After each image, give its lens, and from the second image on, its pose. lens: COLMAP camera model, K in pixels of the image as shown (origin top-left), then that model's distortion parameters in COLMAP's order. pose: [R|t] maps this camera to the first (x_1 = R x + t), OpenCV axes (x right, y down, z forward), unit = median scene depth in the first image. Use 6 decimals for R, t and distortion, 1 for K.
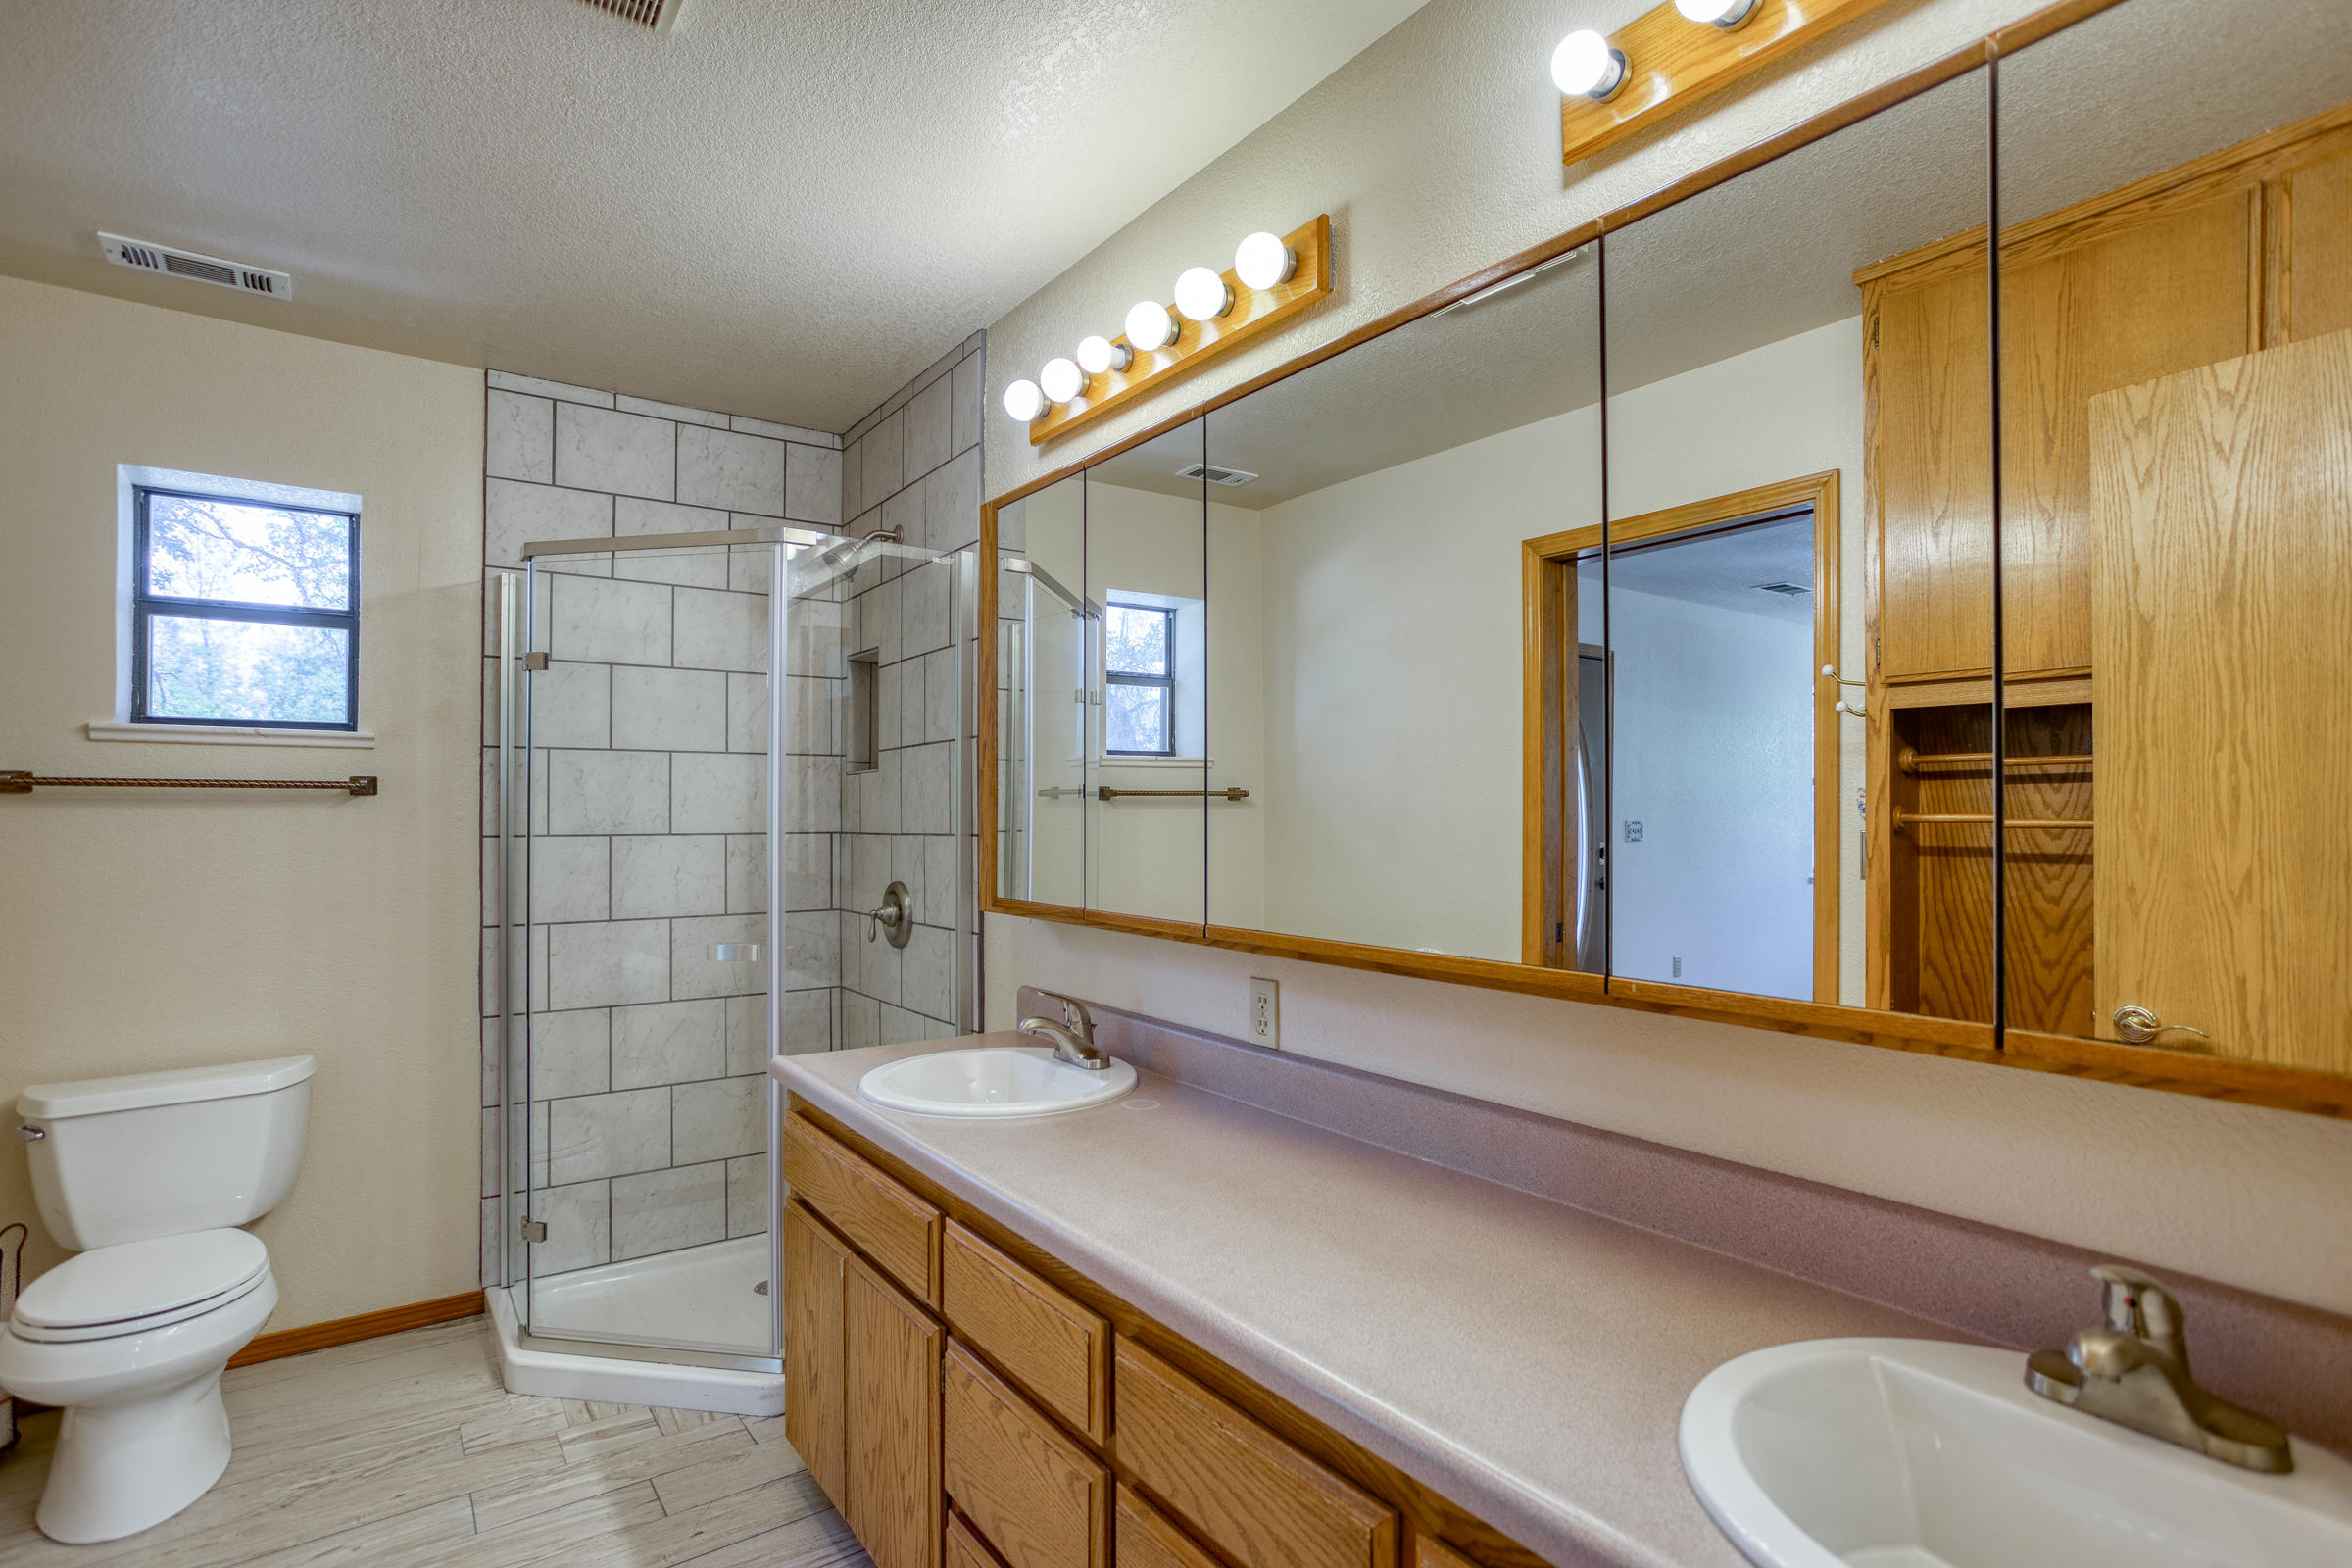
lens RADIAL K [[1147.8, 0, 1177.1], [0, 1147.8, 794.6], [0, 0, 1]] dist [-0.018909, 0.001977]
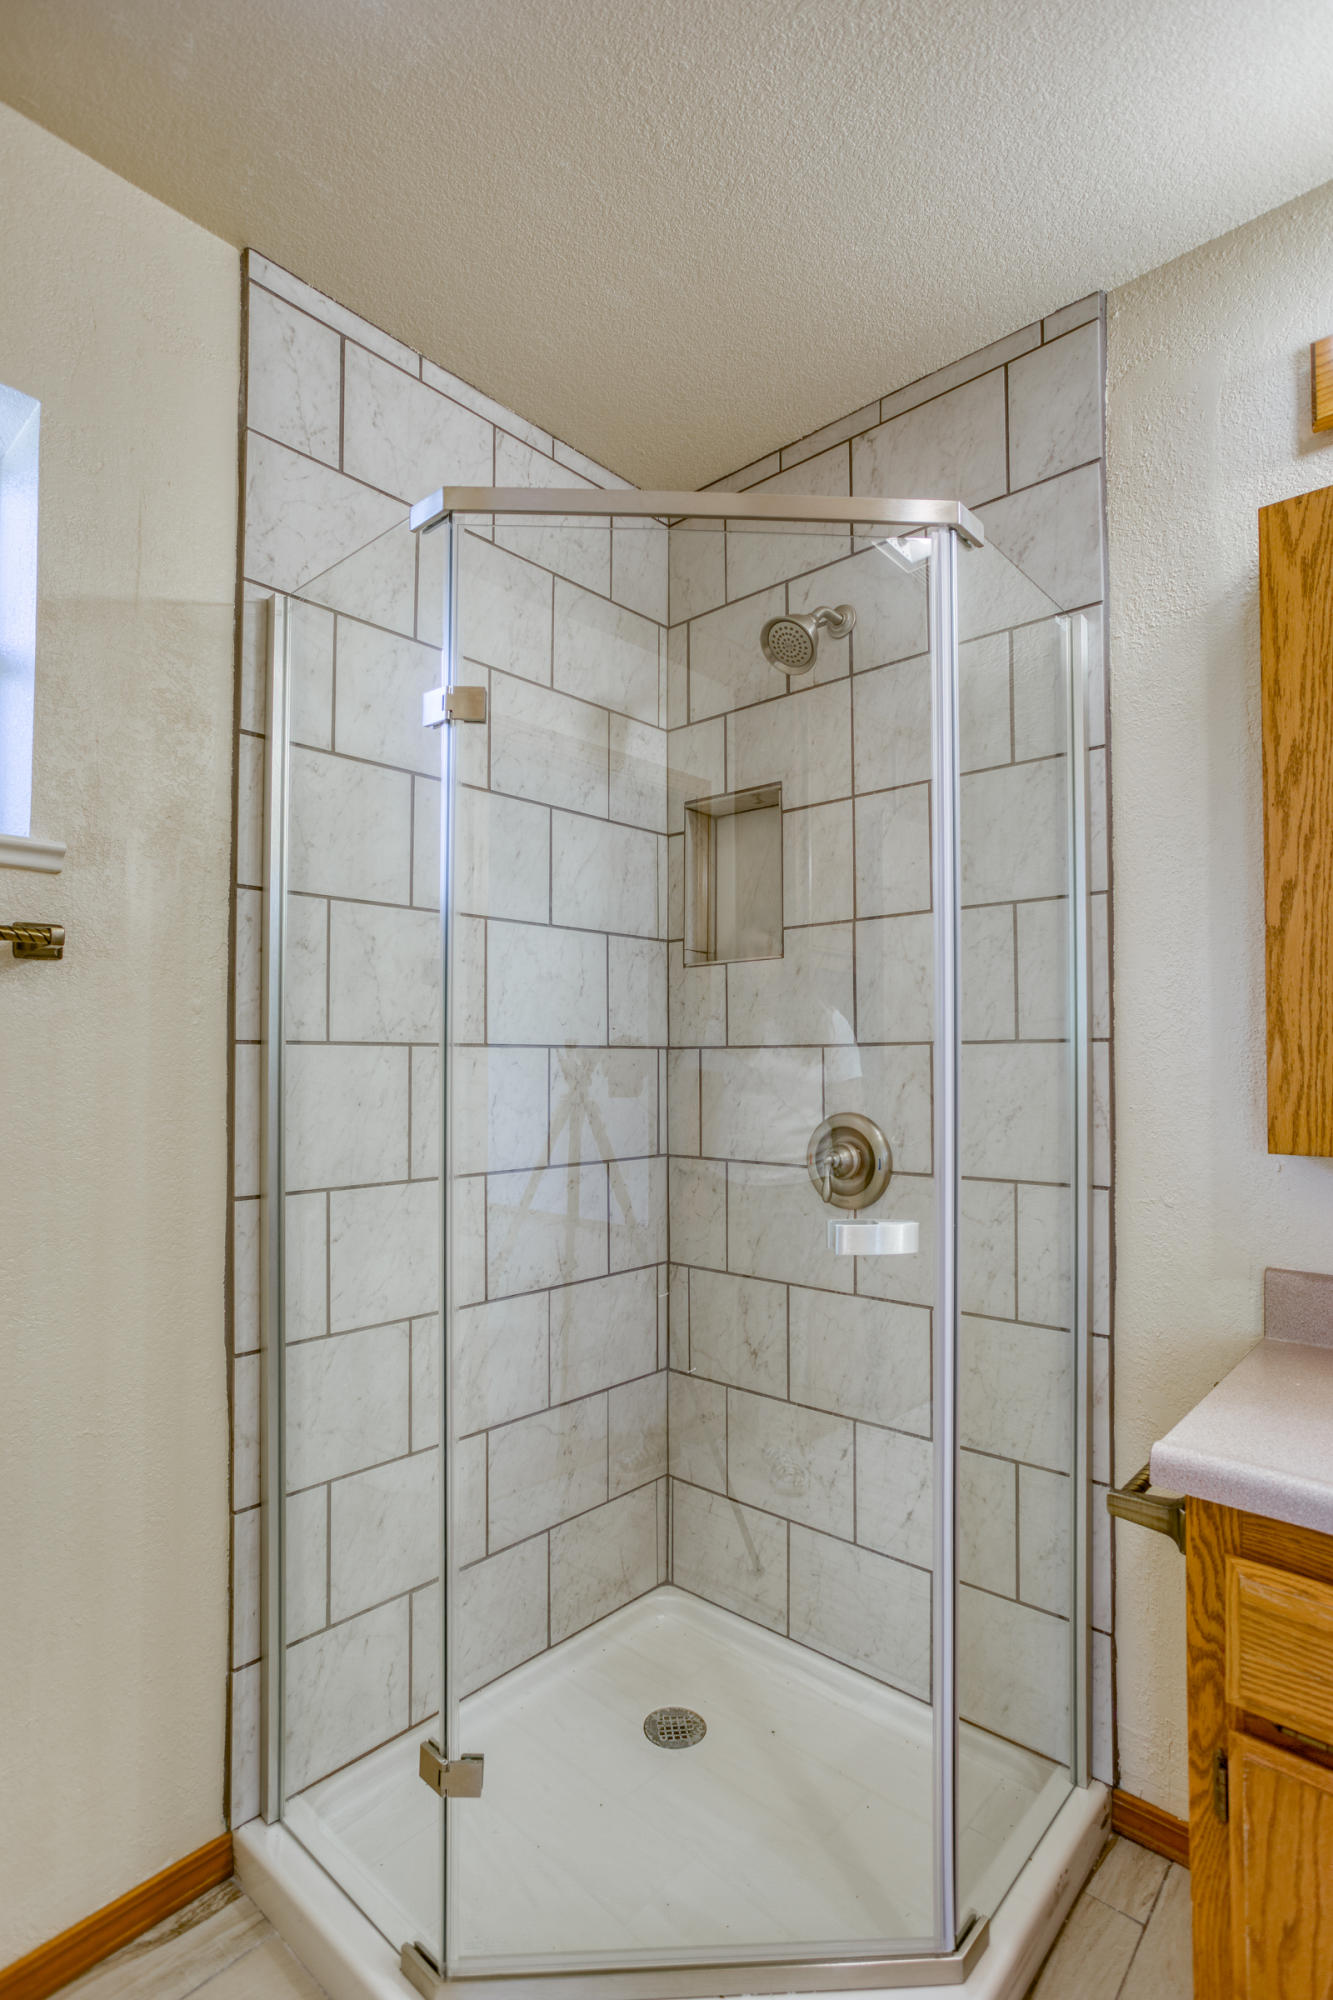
lens RADIAL K [[976.0, 0, 680.9], [0, 976.0, 1035.1], [0, 0, 1]] dist [-0.018909, 0.001977]
pose [[0.974878, 0.008718, 0.222570, -0.482848], [-0.006665, 0.999928, -0.009969, 0.035562], [-0.222640, 0.008235, 0.974866, 0.455395]]
